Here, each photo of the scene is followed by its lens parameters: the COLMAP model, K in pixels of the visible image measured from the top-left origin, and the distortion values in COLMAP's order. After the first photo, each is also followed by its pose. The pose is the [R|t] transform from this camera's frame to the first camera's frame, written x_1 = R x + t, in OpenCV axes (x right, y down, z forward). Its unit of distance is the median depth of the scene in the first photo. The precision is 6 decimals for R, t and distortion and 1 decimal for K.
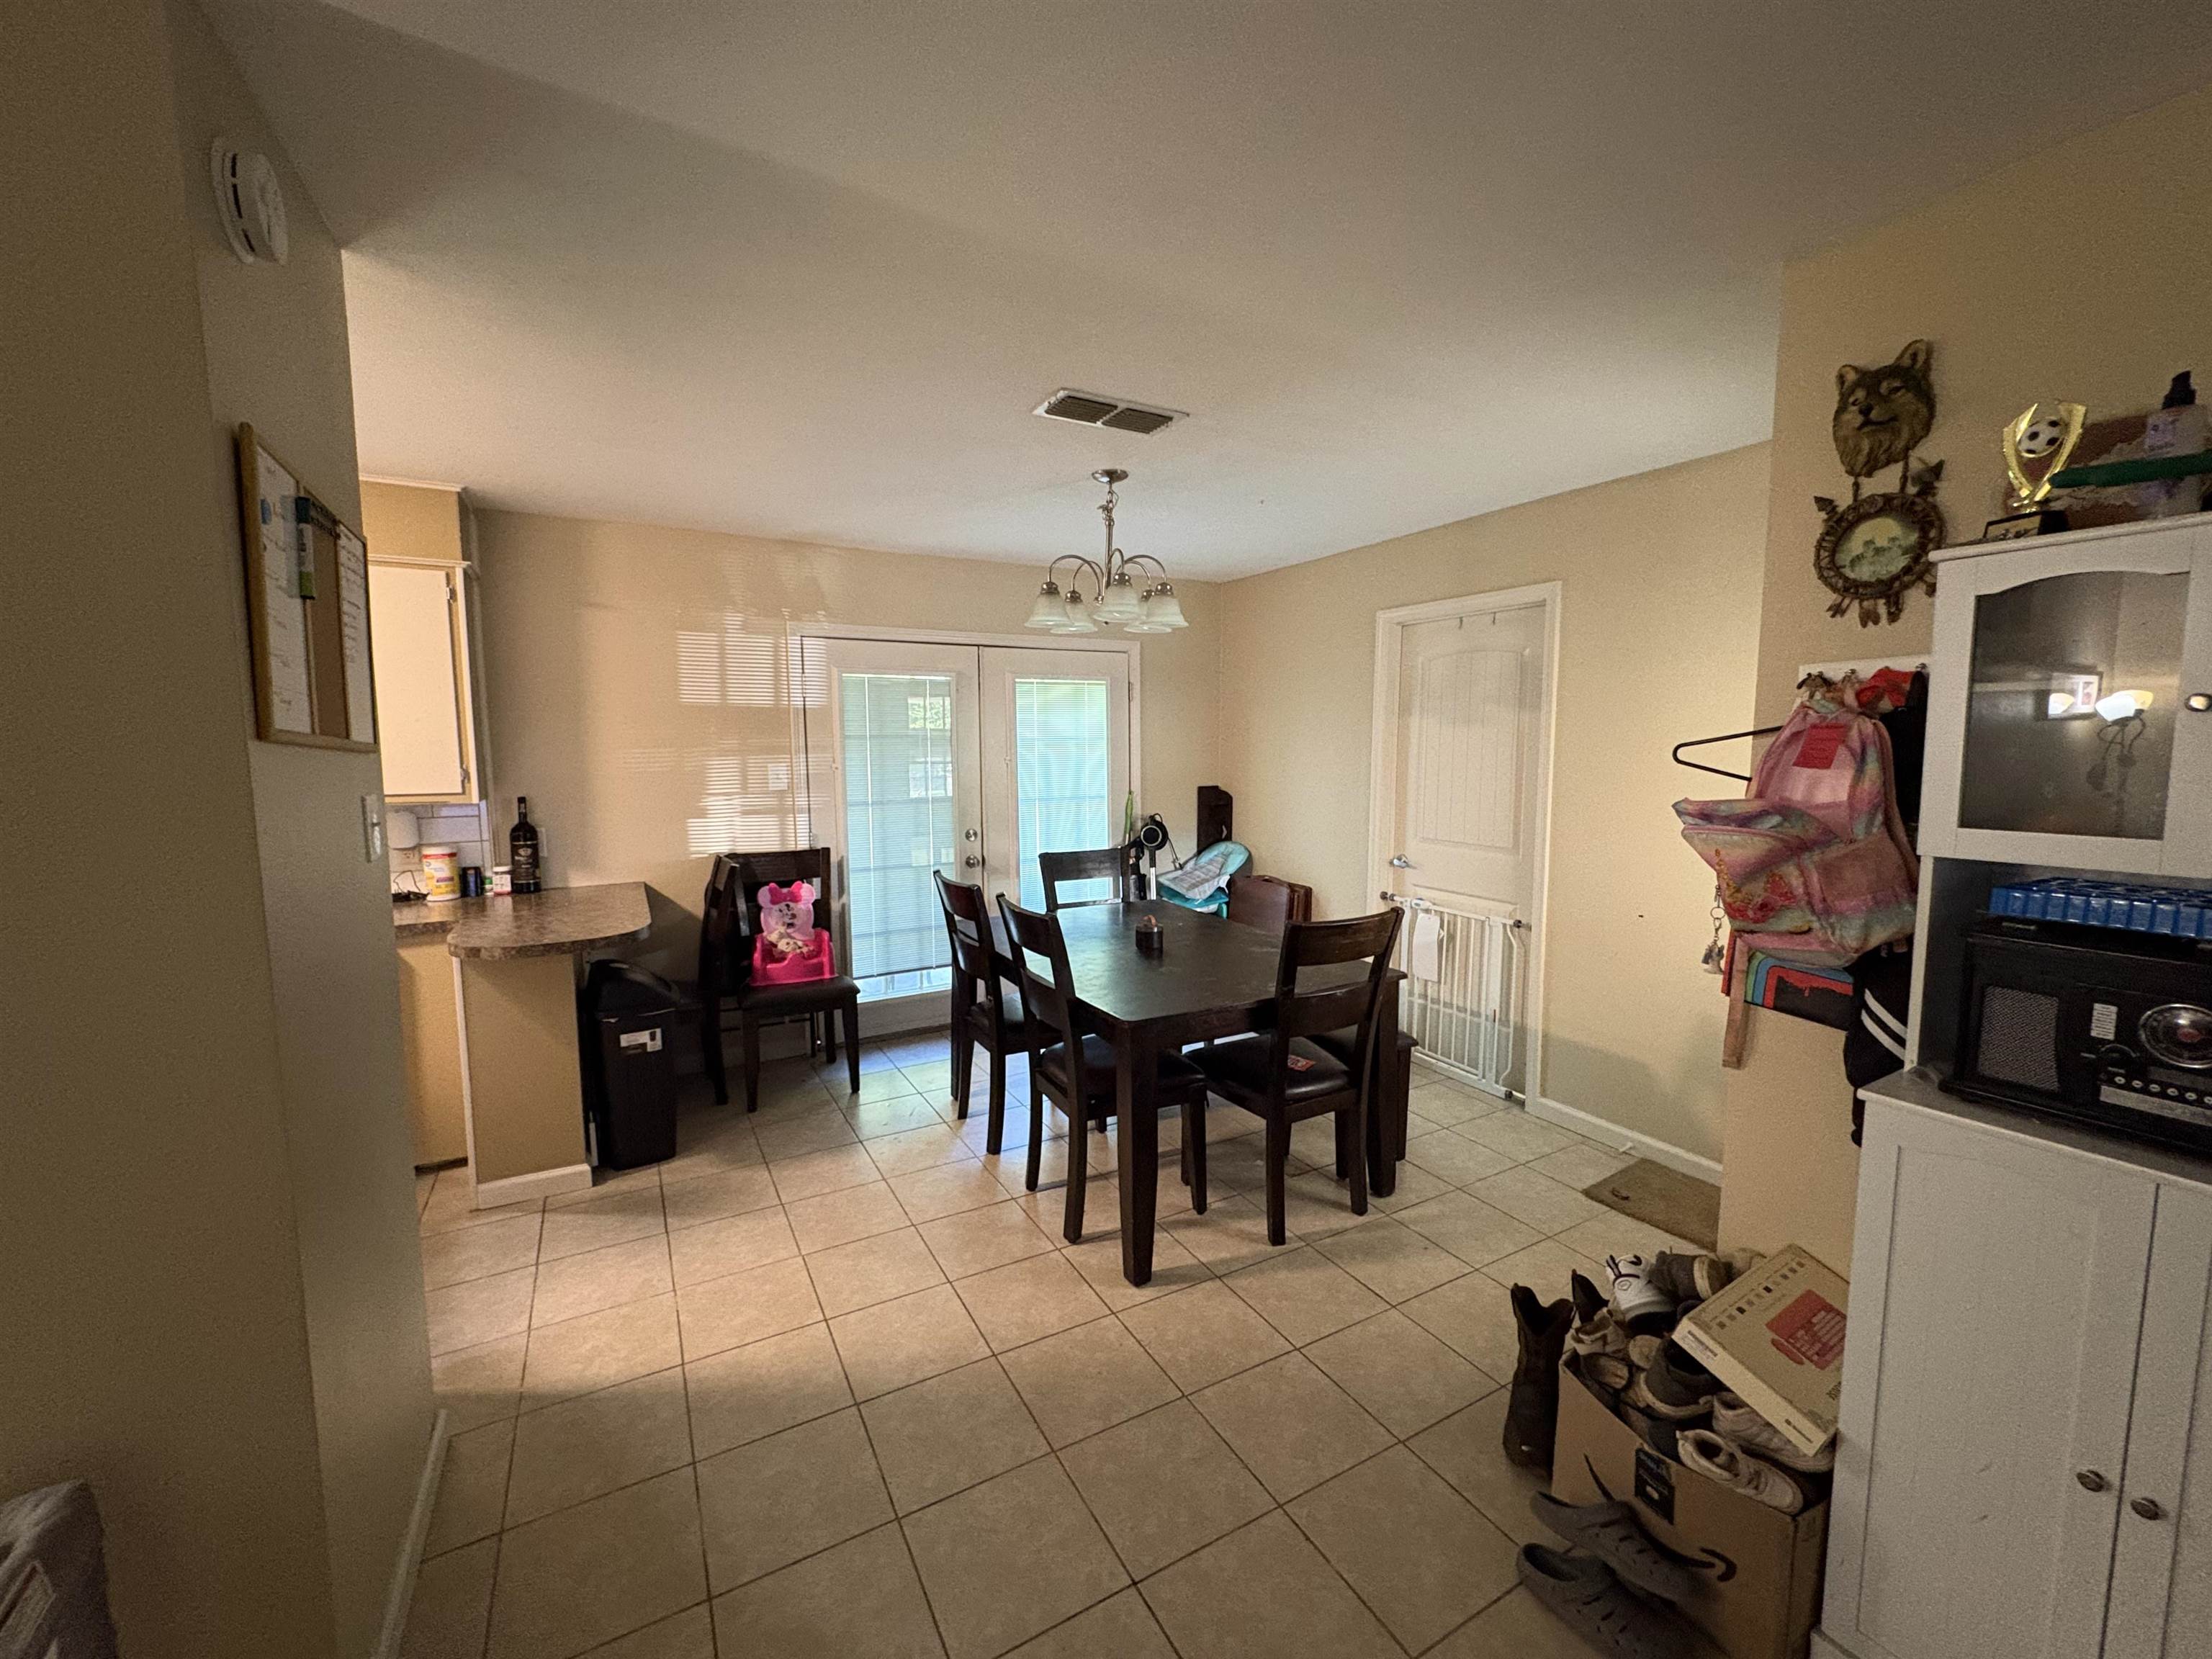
lens RADIAL K [[882.6, 0, 1105.2], [0, 882.6, 827.9], [0, 0, 1]] dist [-0.000890, 0.000086]
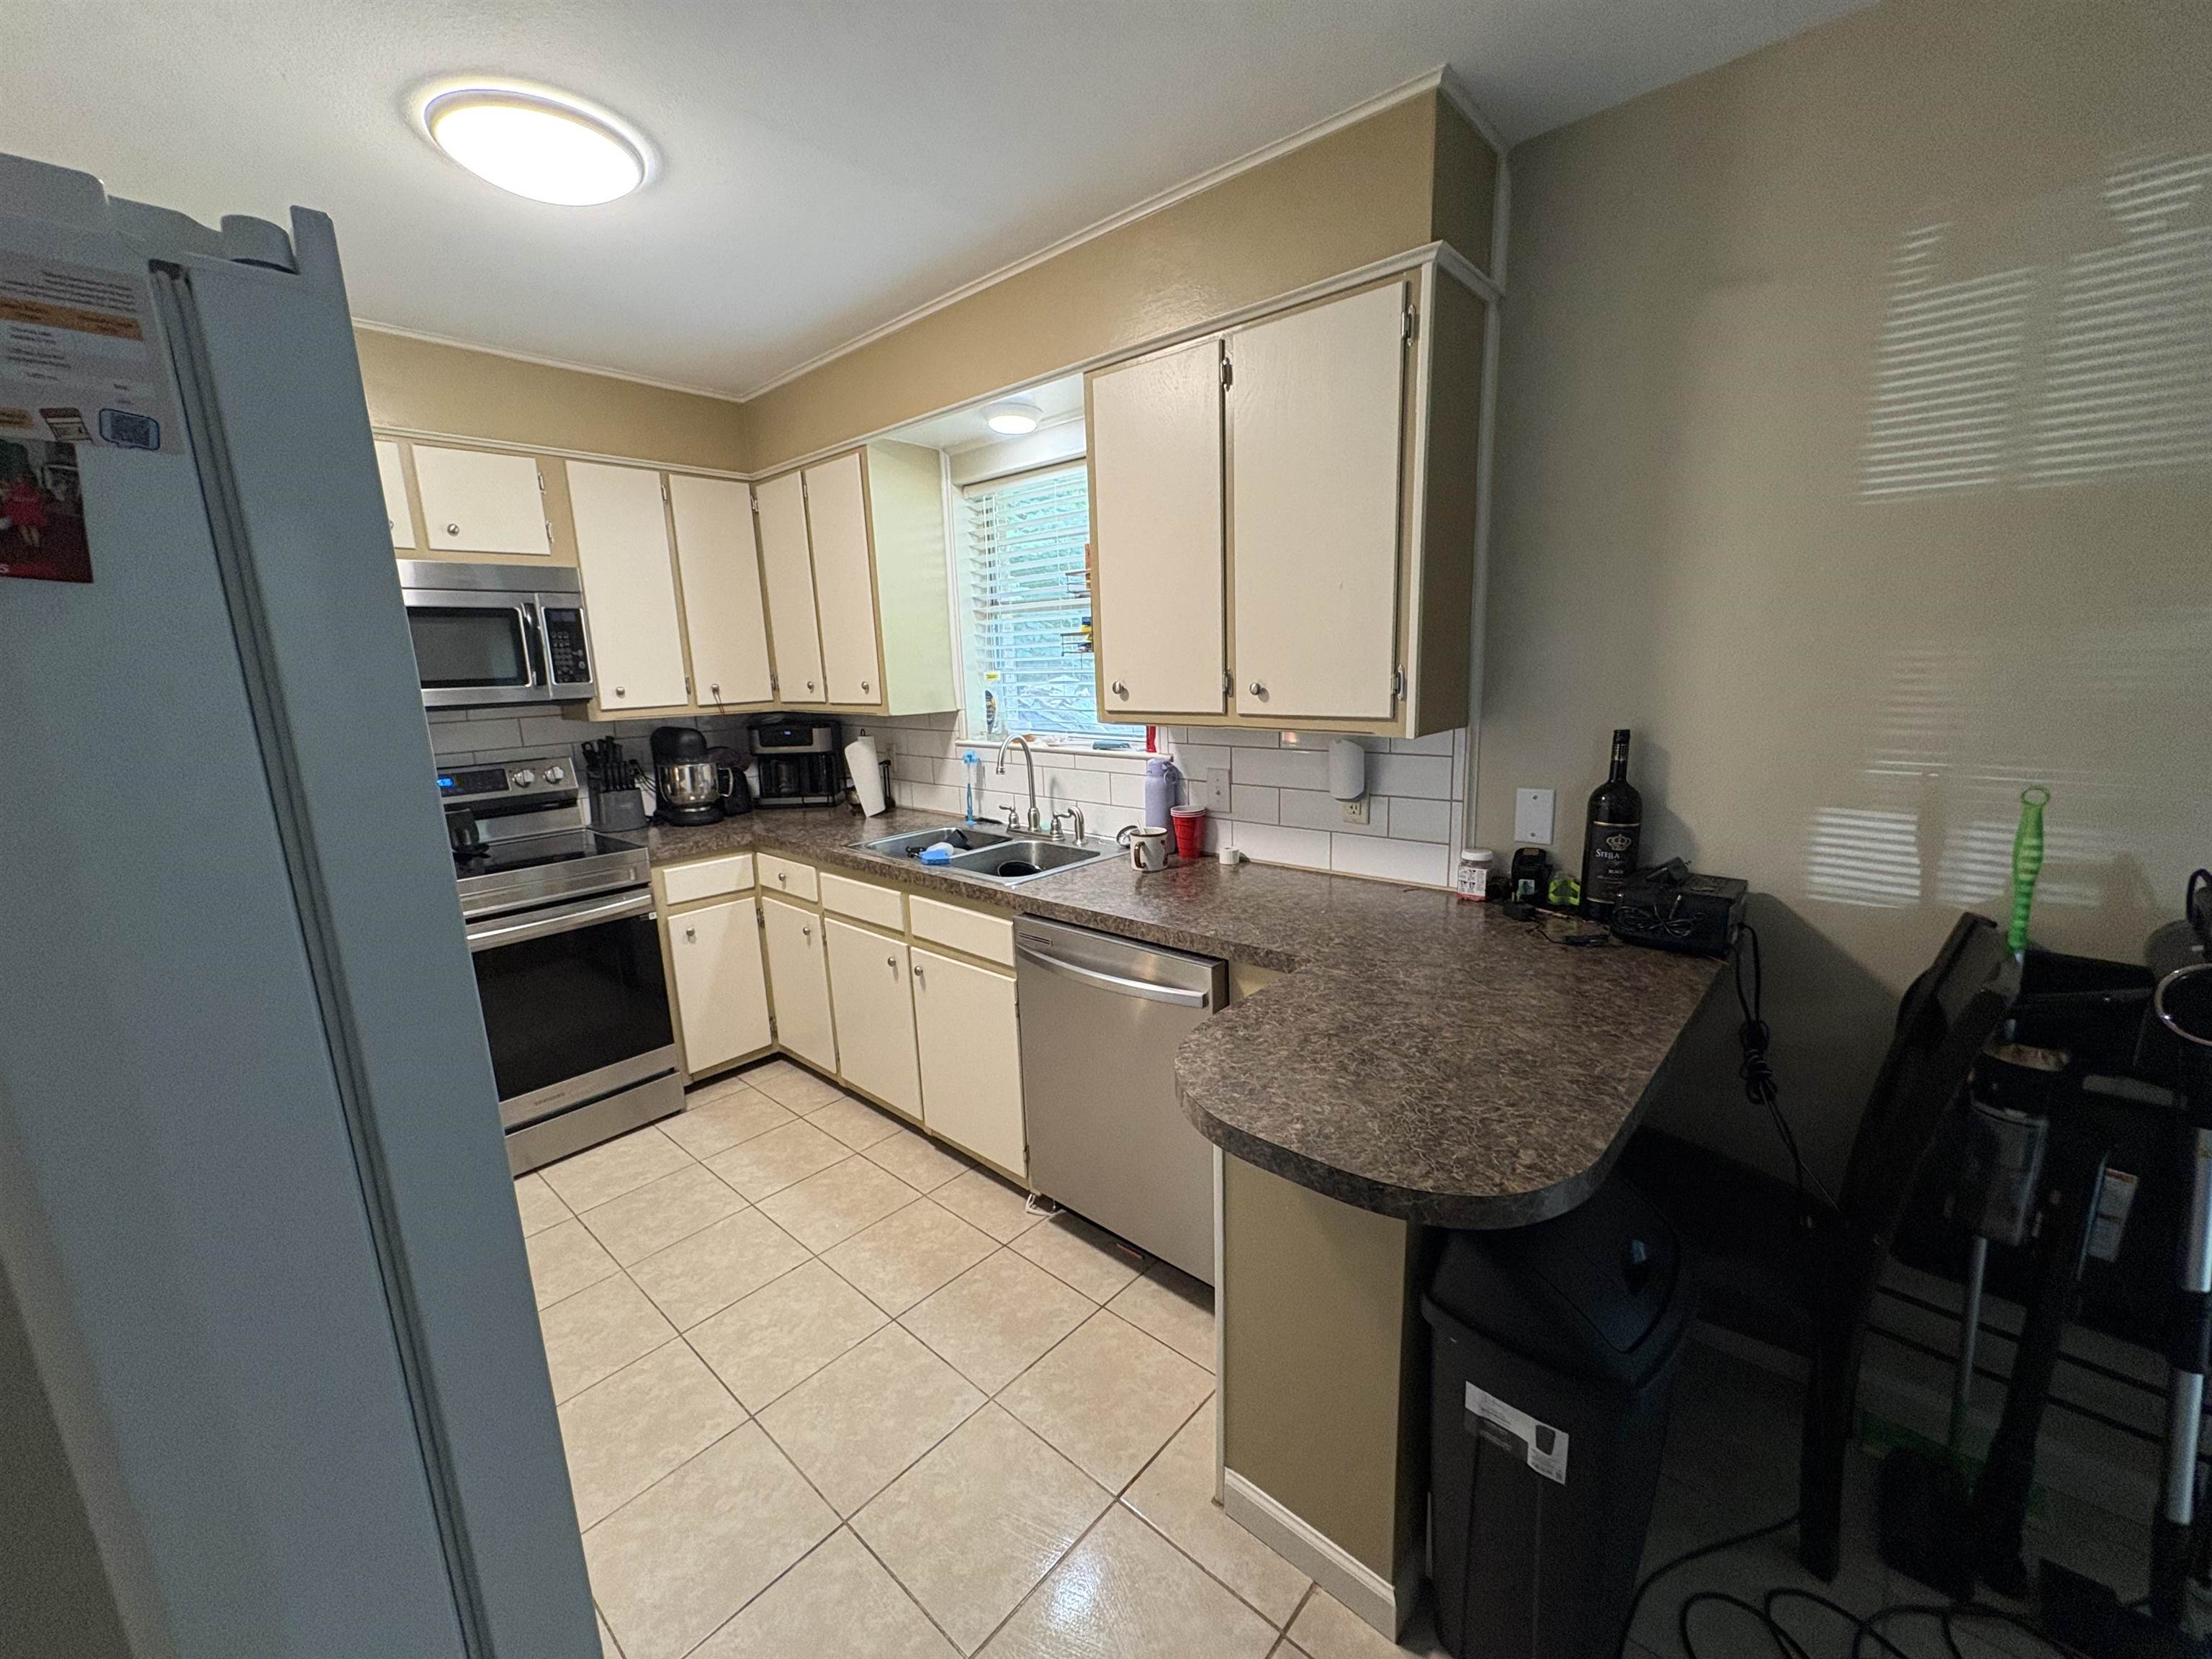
lens RADIAL K [[882.6, 0, 1111.0], [0, 882.6, 833.9], [0, 0, 1]] dist [-0.000890, 0.000086]
pose [[0.317634, 0.187686, -0.929453, -0.362839], [-0.066645, 0.982210, 0.175564, -0.074234], [0.945868, 0.006179, 0.324491, 0.921826]]
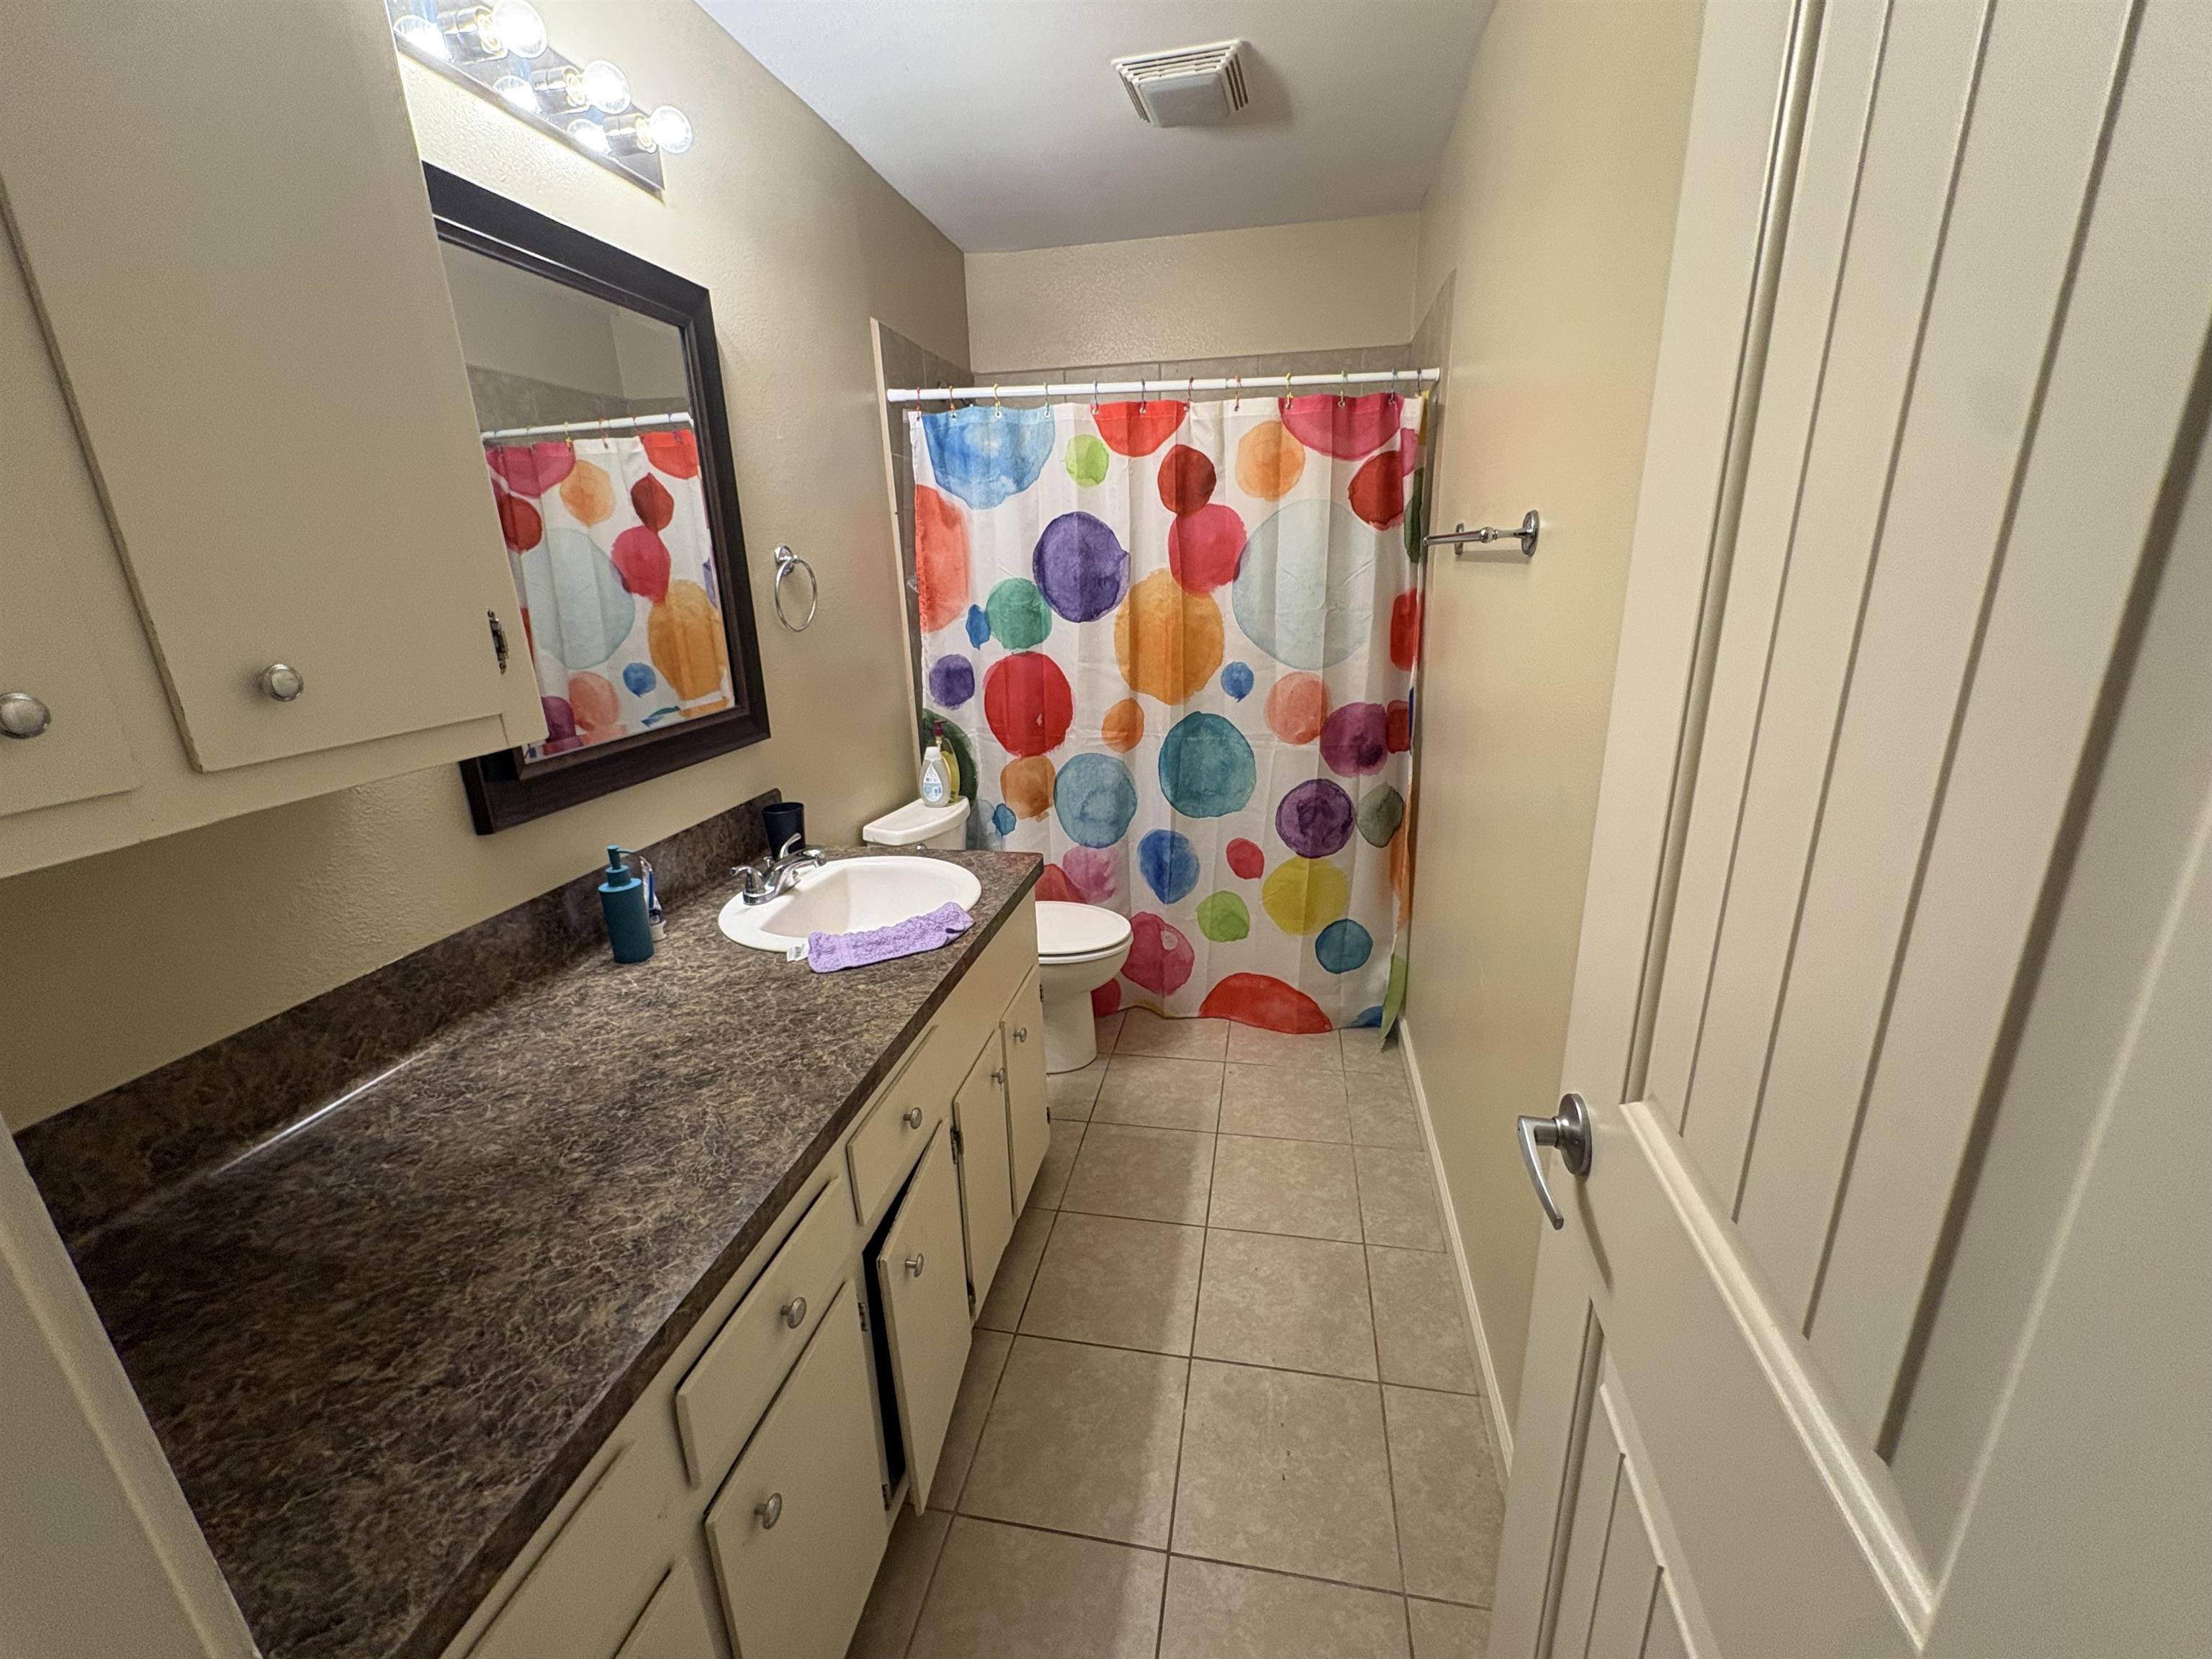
lens RADIAL K [[882.6, 0, 1113.1], [0, 882.6, 833.8], [0, 0, 1]] dist [-0.000890, 0.000086]
pose [[0.641874, -0.238318, 0.728836, -1.025861], [0.098479, 0.968227, 0.229867, -0.065865], [-0.760460, -0.075771, 0.644949, 0.668727]]
